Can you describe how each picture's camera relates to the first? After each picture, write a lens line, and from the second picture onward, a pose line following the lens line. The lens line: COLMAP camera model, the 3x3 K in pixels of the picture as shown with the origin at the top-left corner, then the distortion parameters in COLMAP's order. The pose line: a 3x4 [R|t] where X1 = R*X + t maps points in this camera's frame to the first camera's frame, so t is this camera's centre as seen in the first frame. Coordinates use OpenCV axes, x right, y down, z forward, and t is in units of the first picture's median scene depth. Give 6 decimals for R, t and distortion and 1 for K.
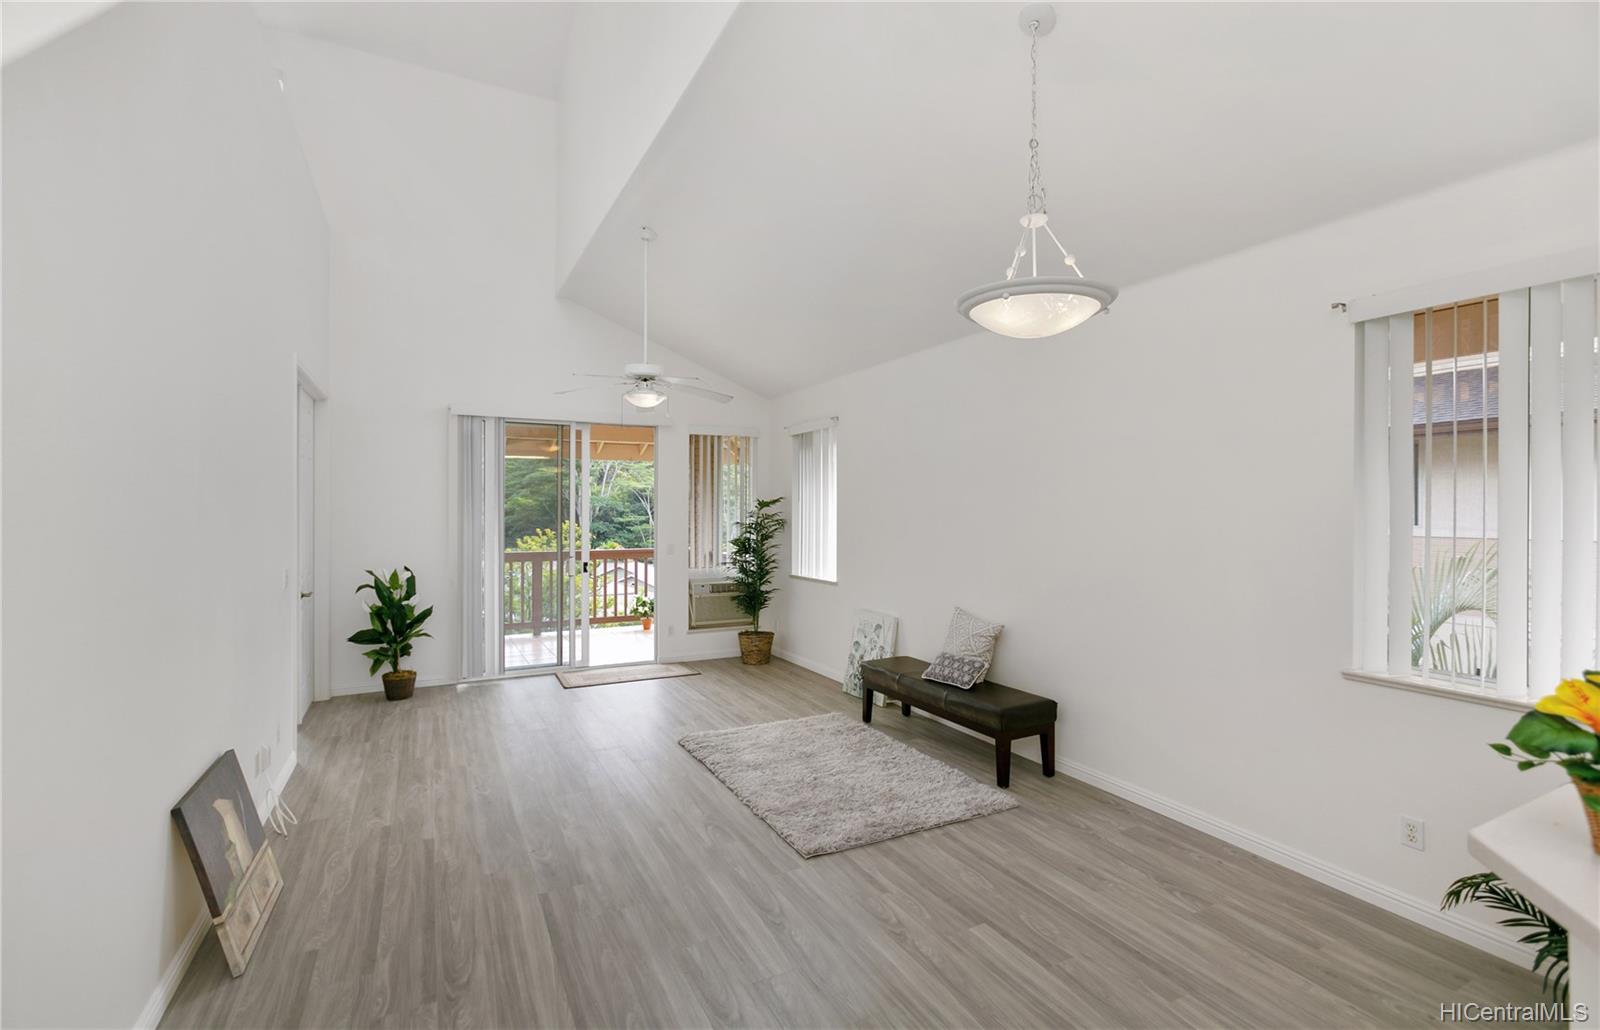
lens RADIAL K [[731.1, 0, 801.6], [0, 731.1, 515.6], [0, 0, 1]] dist [0.001954, 0.000952]
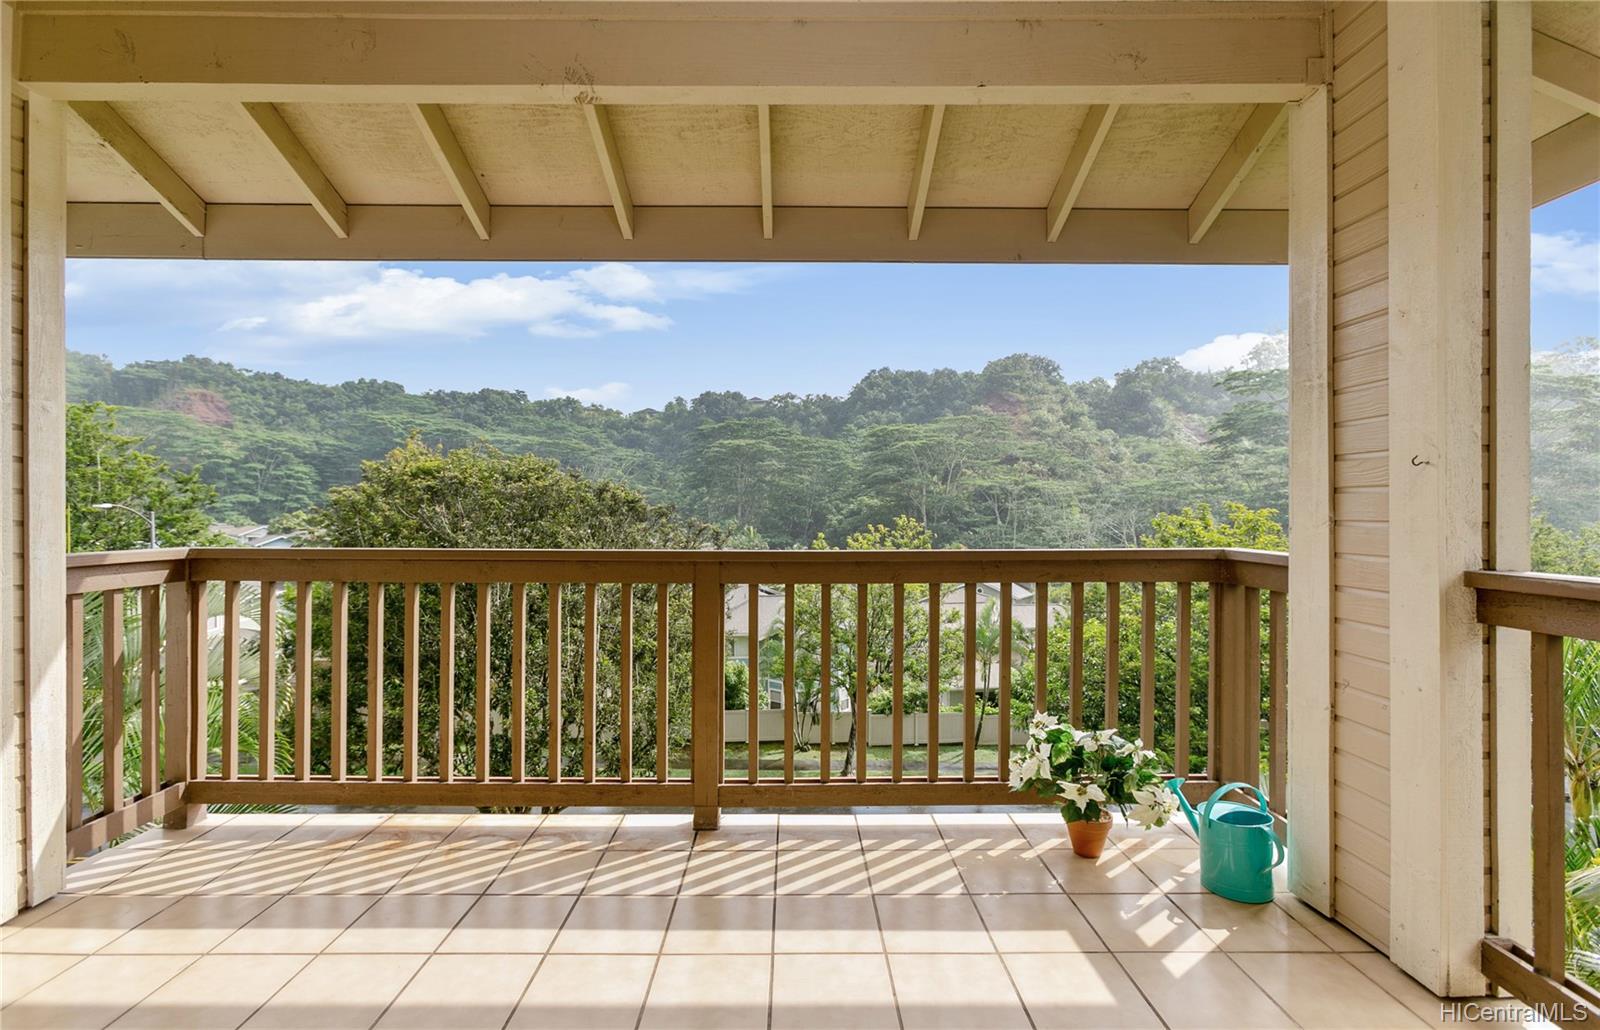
lens RADIAL K [[731.1, 0, 795.6], [0, 731.1, 516.0], [0, 0, 1]] dist [0.001954, 0.000952]
pose [[0.891270, -0.000094, -0.453472, -0.052624], [-0.000912, 0.999998, -0.001998, 0.009658], [0.453471, 0.002195, 0.891268, 0.203995]]
